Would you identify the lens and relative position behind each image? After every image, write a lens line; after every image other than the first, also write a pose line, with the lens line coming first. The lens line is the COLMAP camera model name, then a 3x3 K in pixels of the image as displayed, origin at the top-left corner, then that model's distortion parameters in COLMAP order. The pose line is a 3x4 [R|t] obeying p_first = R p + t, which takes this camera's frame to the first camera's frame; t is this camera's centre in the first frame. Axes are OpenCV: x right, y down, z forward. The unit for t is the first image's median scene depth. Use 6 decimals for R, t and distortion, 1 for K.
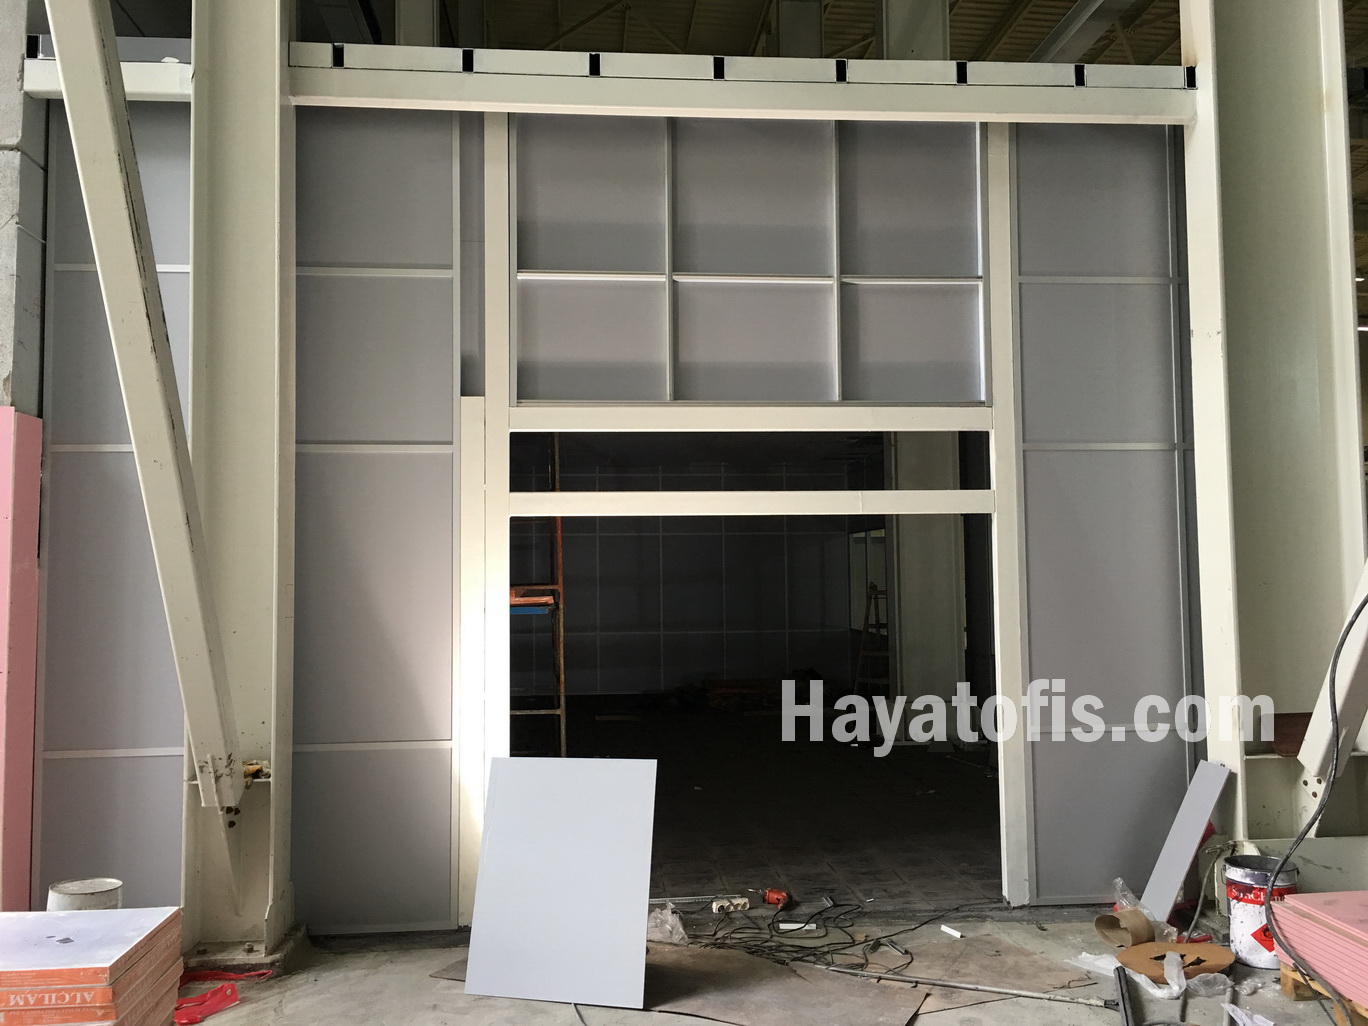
lens RADIAL K [[1190.4, 0, 684.0], [0, 1190.4, 513.0], [0, 0, 1]] dist [0.089393, -0.118238]
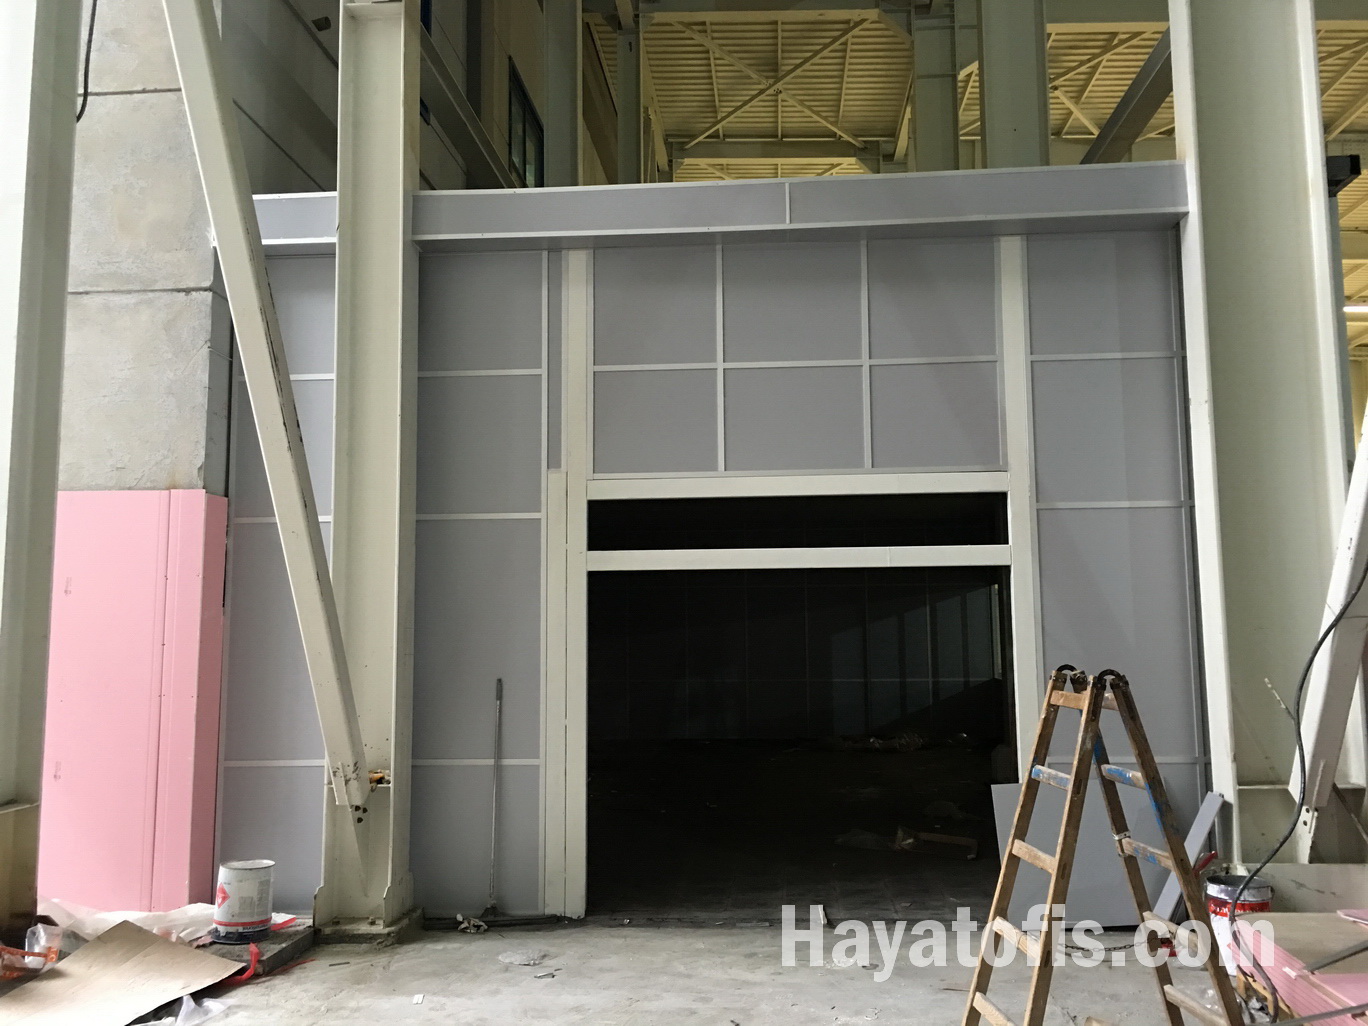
lens RADIAL K [[1190.4, 0, 684.0], [0, 1190.4, 513.0], [0, 0, 1]] dist [0.089393, -0.118238]
pose [[0.986502, -0.015839, -0.162979, 0.154430], [0.008410, 0.998898, -0.046171, 0.000734], [0.163530, 0.044177, 0.985549, -0.174371]]
